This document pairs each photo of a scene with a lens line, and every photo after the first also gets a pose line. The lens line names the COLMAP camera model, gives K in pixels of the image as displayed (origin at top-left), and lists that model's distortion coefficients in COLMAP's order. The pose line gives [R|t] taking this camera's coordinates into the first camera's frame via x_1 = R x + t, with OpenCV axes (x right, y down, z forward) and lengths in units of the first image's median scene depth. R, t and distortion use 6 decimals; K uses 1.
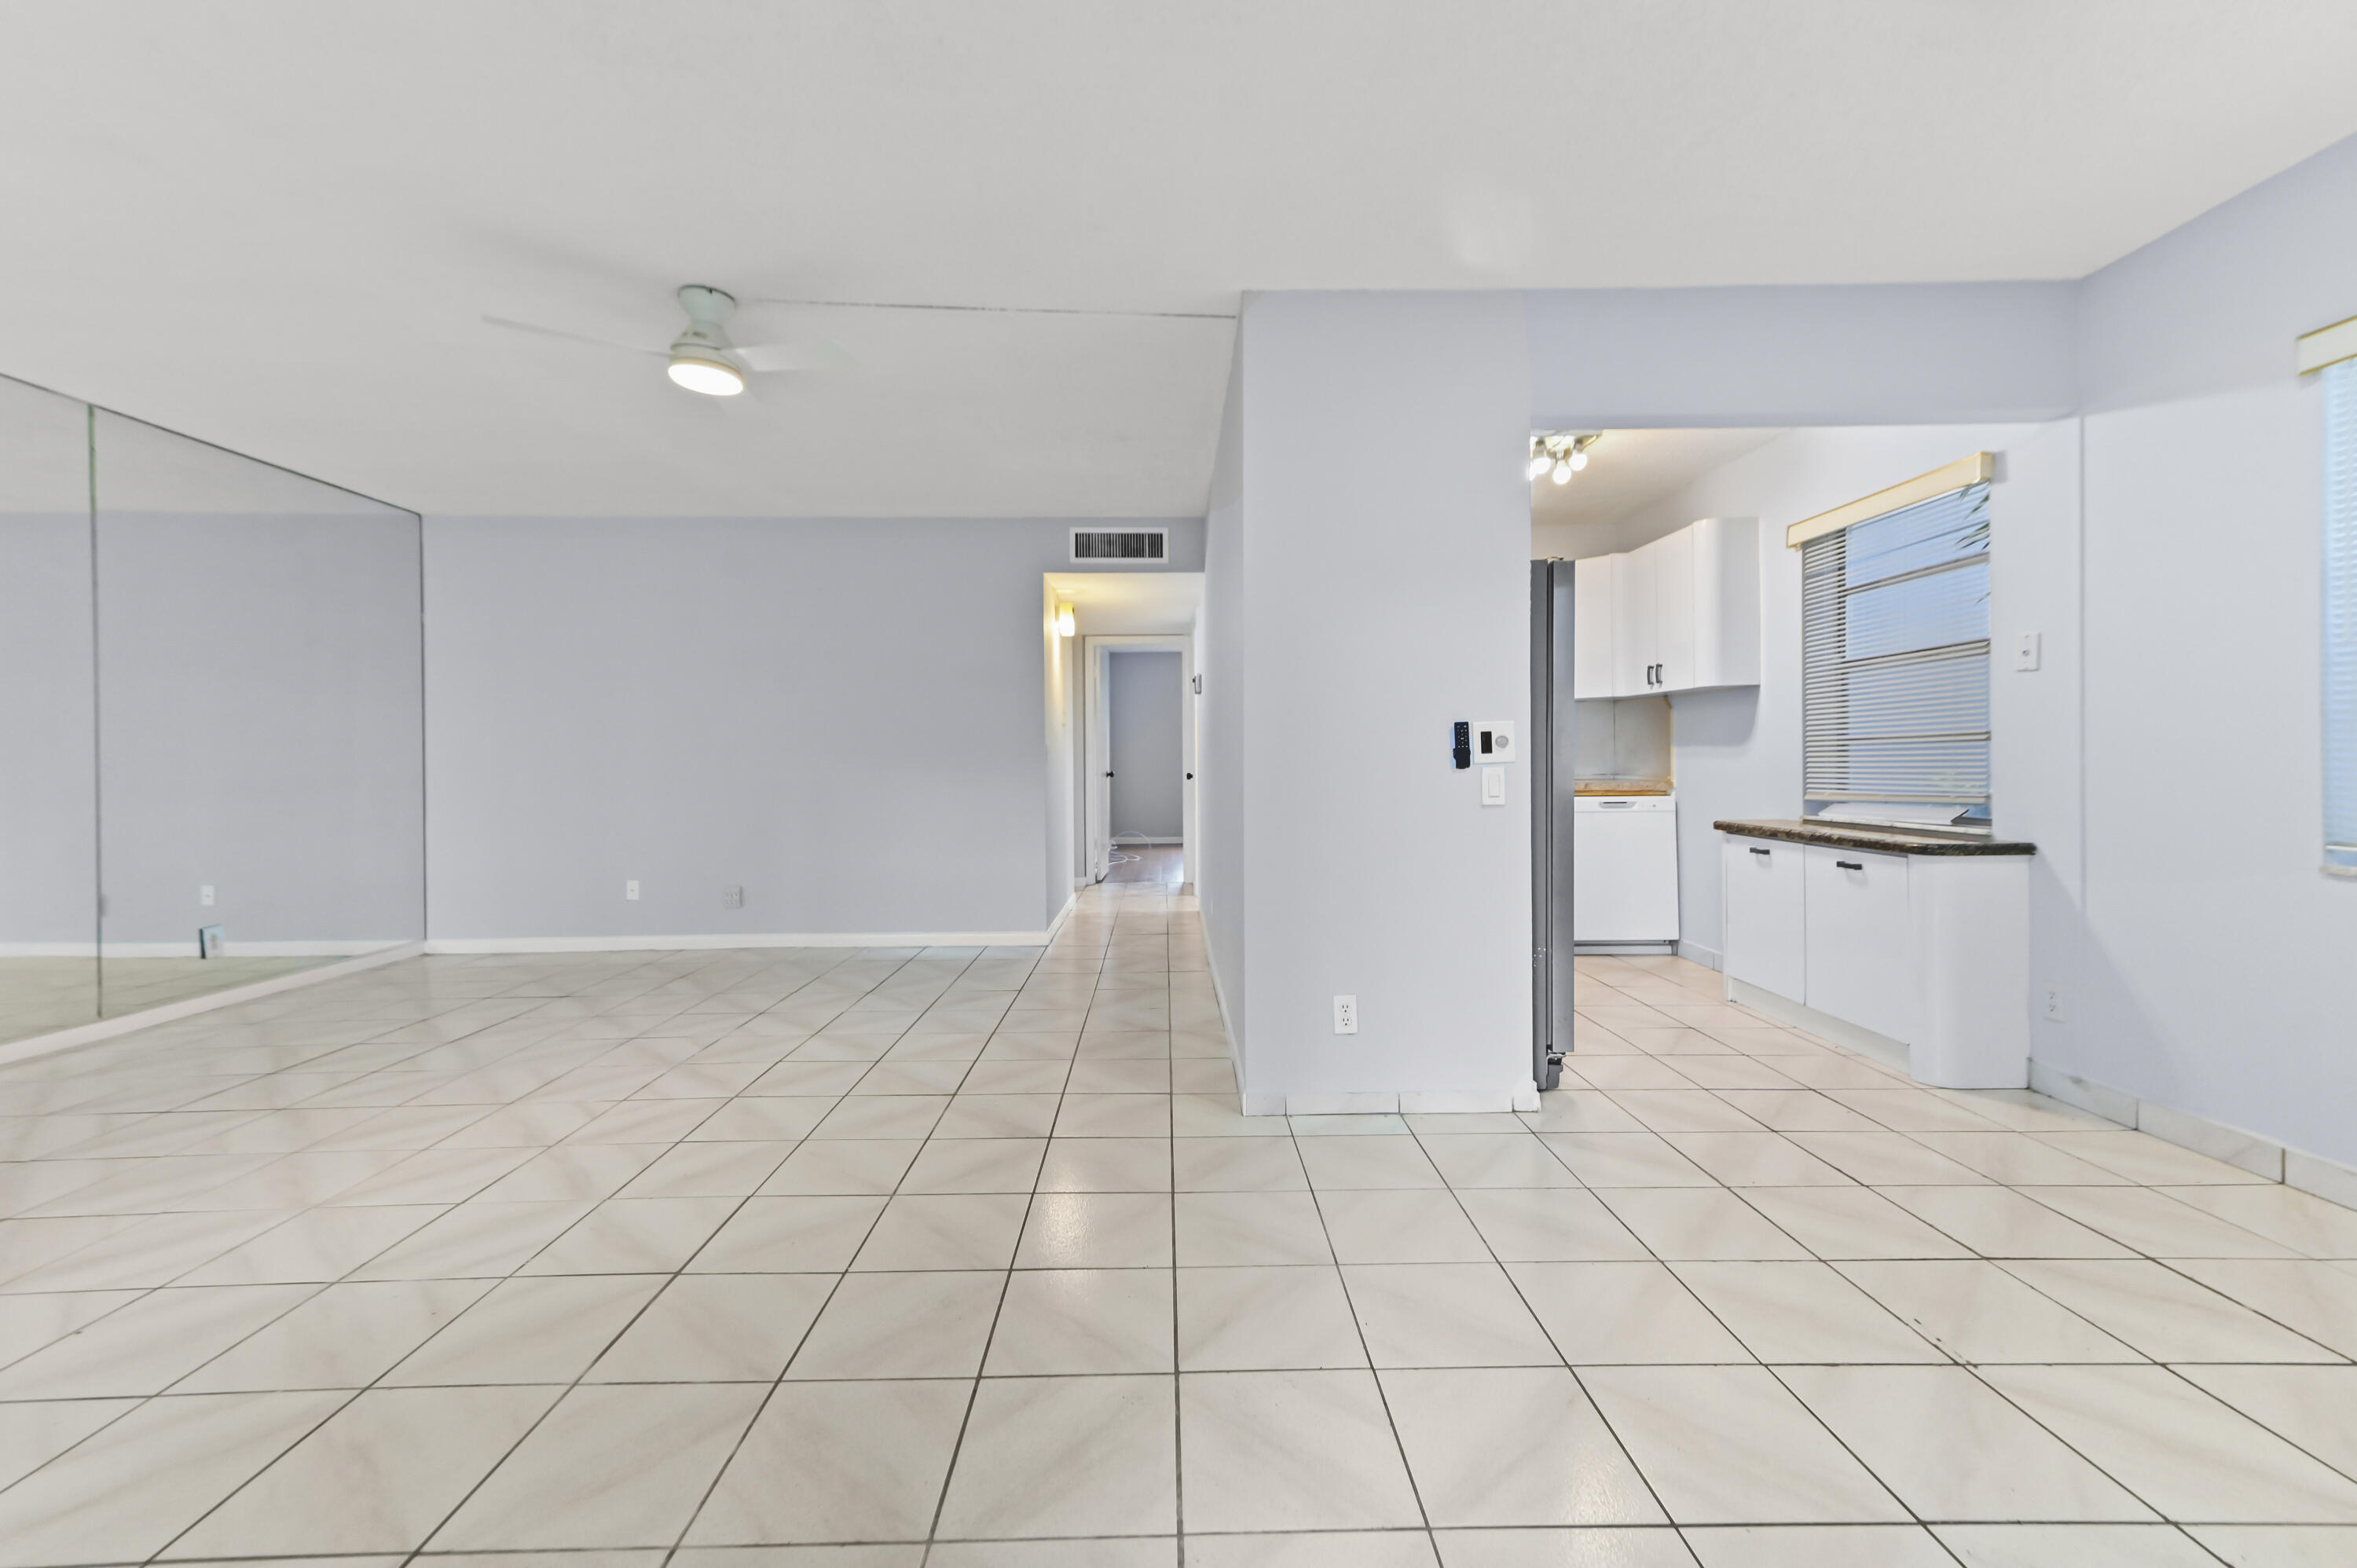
lens RADIAL K [[948.6, 0, 1179.5], [0, 948.6, 770.1], [0, 0, 1]] dist [0.015561, -0.000209]
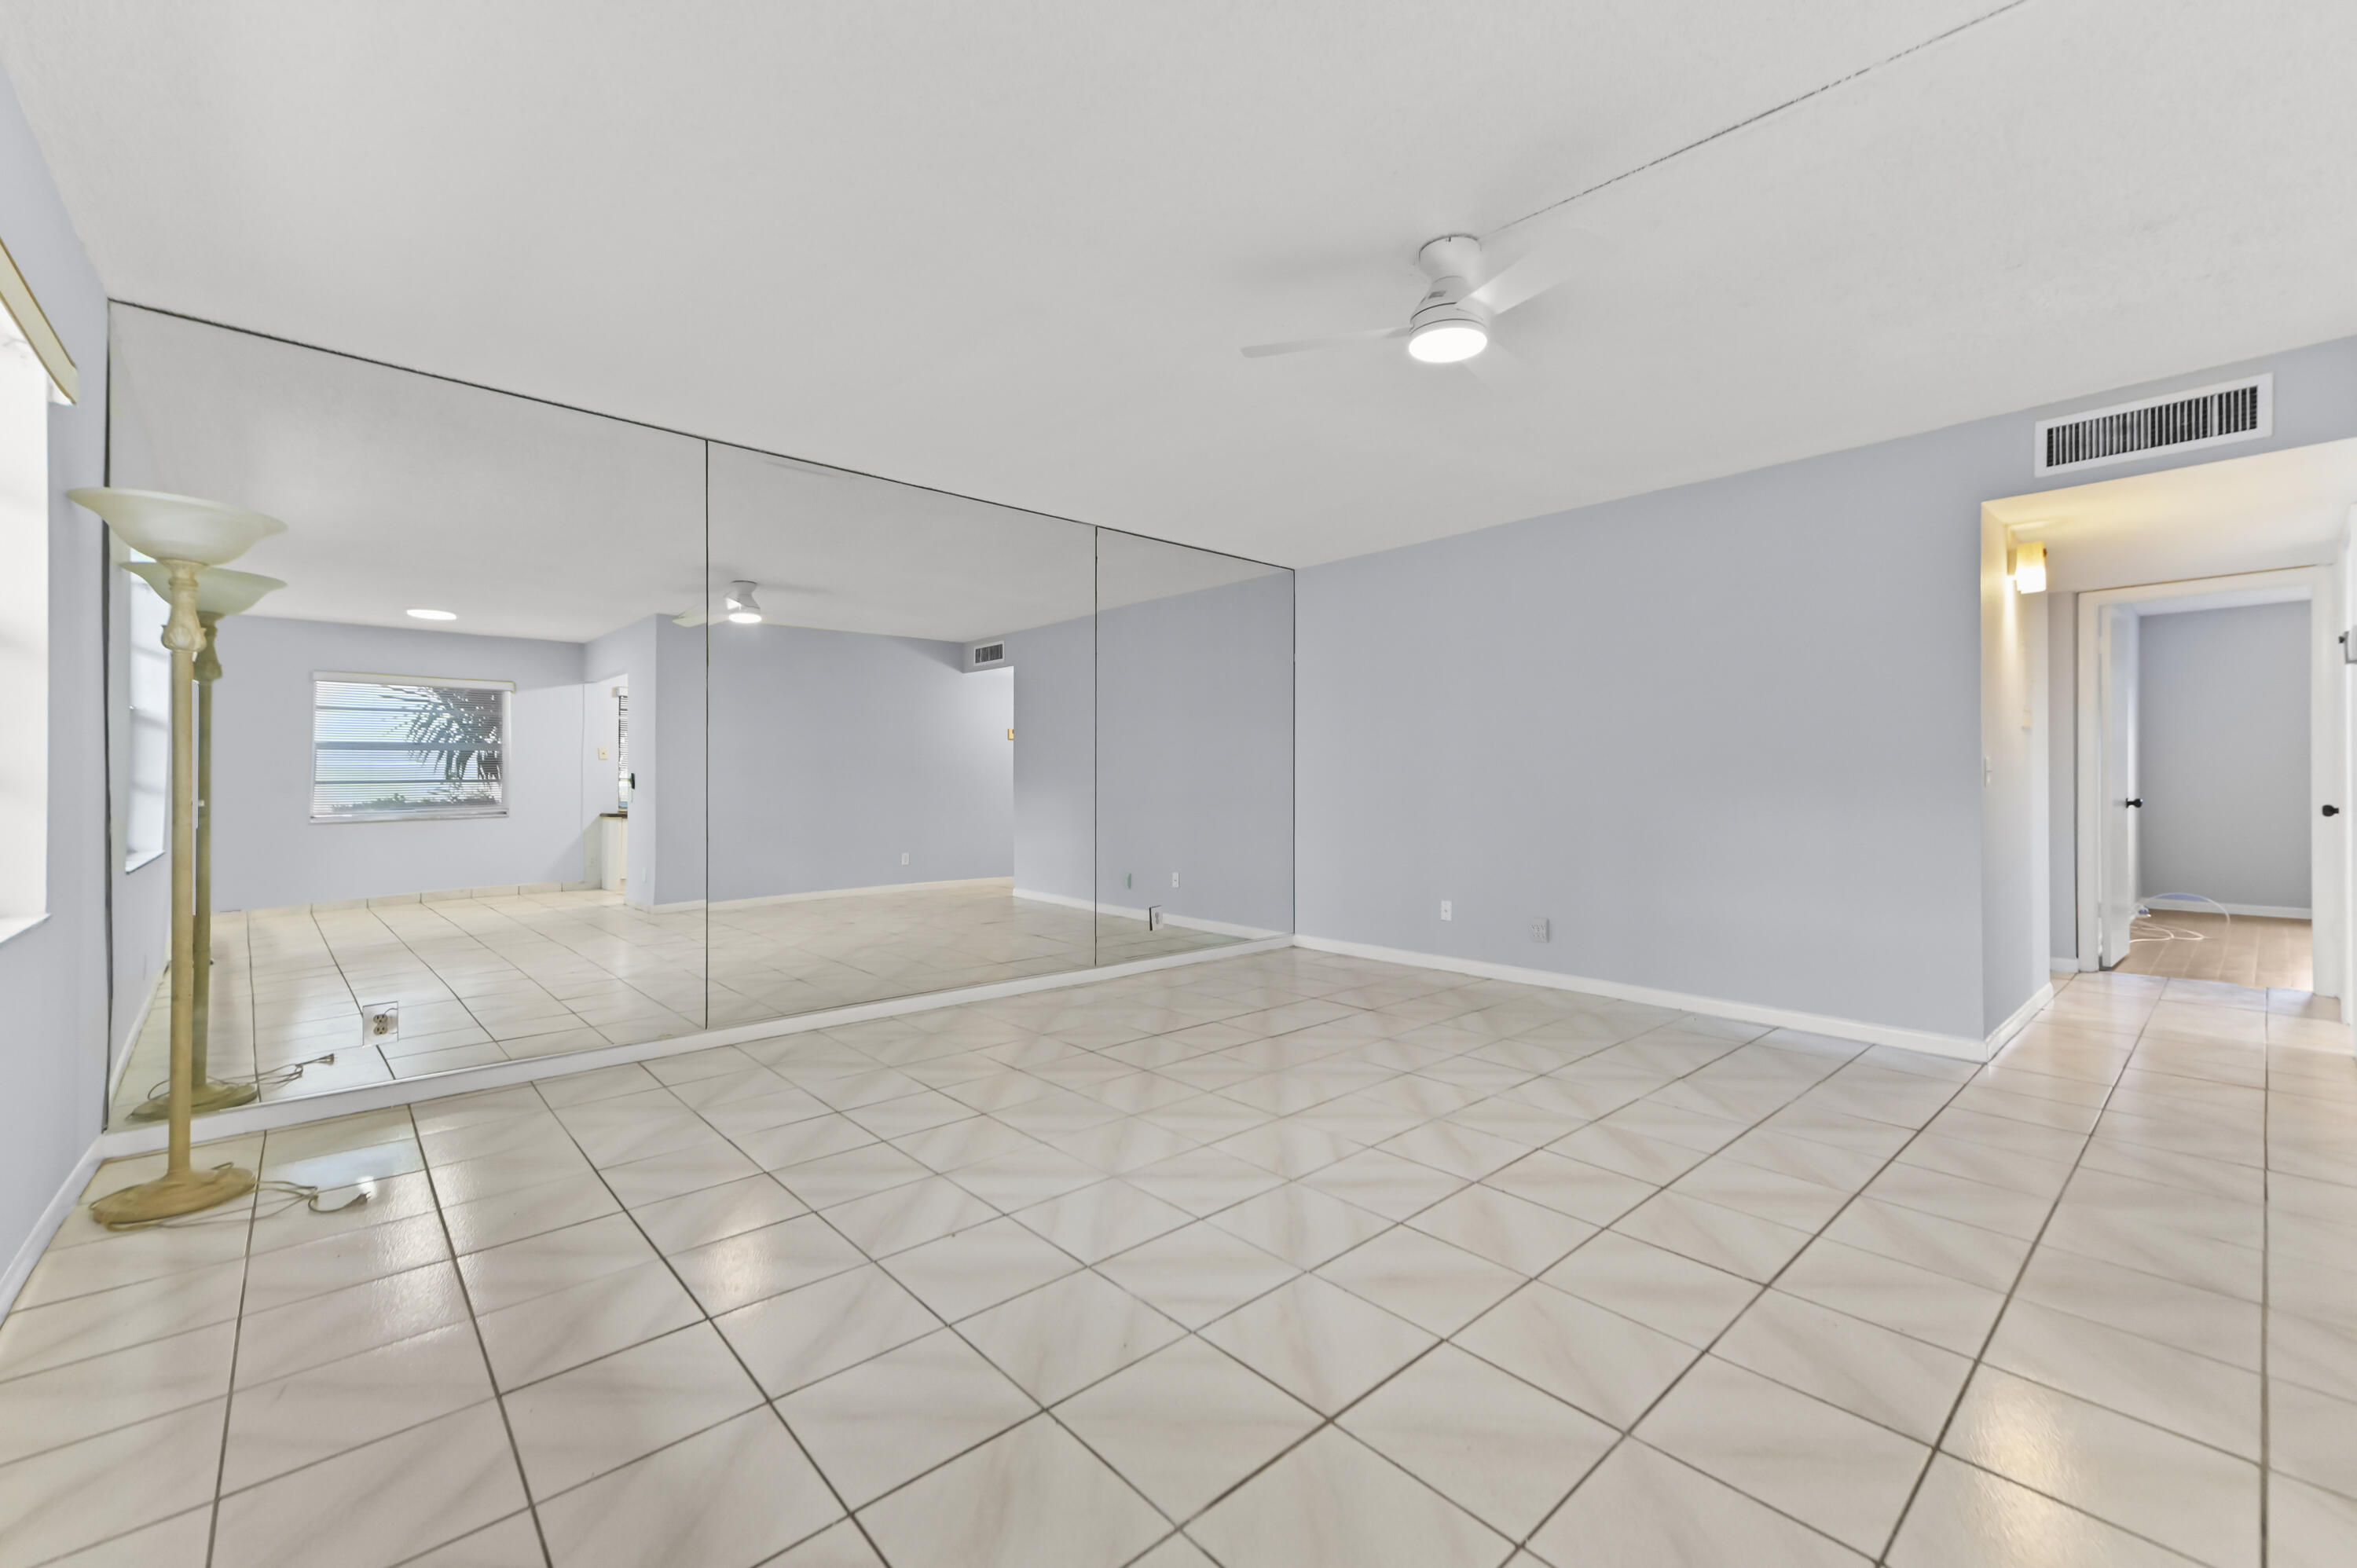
lens RADIAL K [[958.6, 0, 1183.9], [0, 958.6, 779.4], [0, 0, 1]] dist [0.015879, 0.000060]
pose [[0.656546, 0.003780, -0.754277, 0.005094], [-0.009874, 0.999945, -0.003584, -0.006832], [0.754222, 0.009801, 0.656547, 0.183446]]
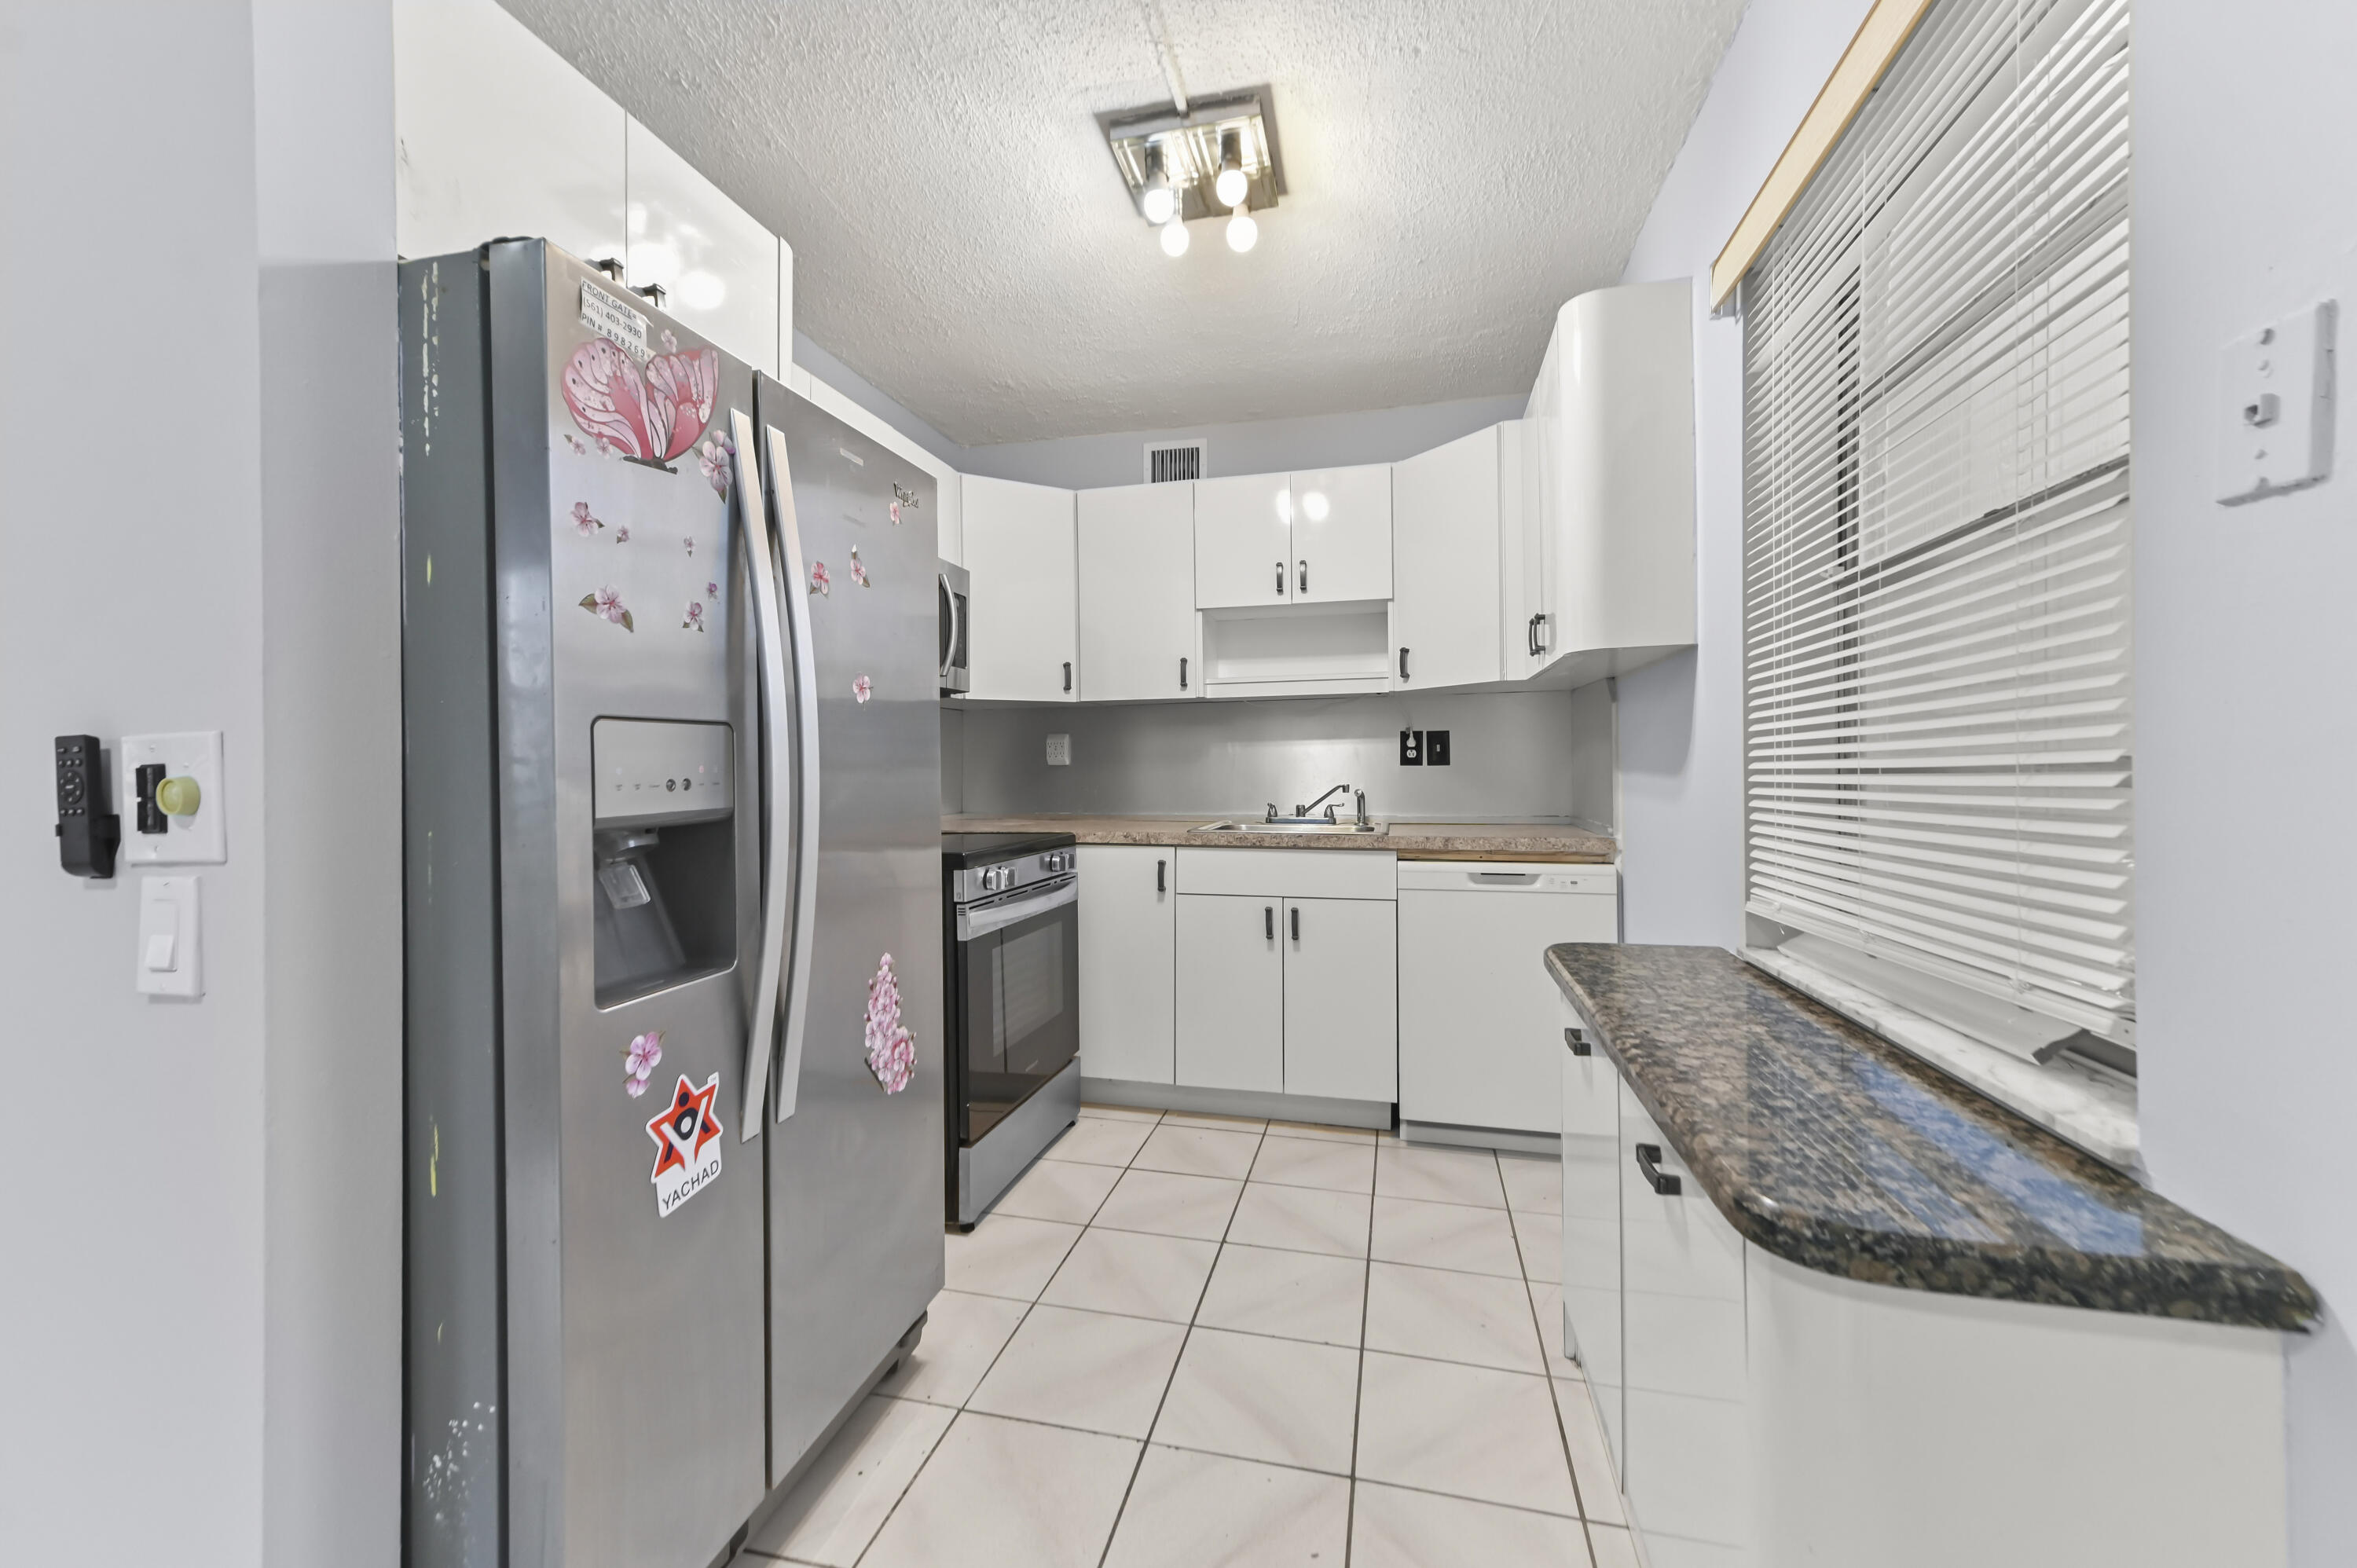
lens RADIAL K [[928.4, 0, 1169.6], [0, 928.4, 781.4], [0, 0, 1]] dist [0.011079, -0.000073]
pose [[0.967374, 0.006066, -0.253281, 0.536135], [-0.005087, 0.999977, 0.004518, -0.027800], [0.253303, -0.003082, 0.967382, 0.567247]]
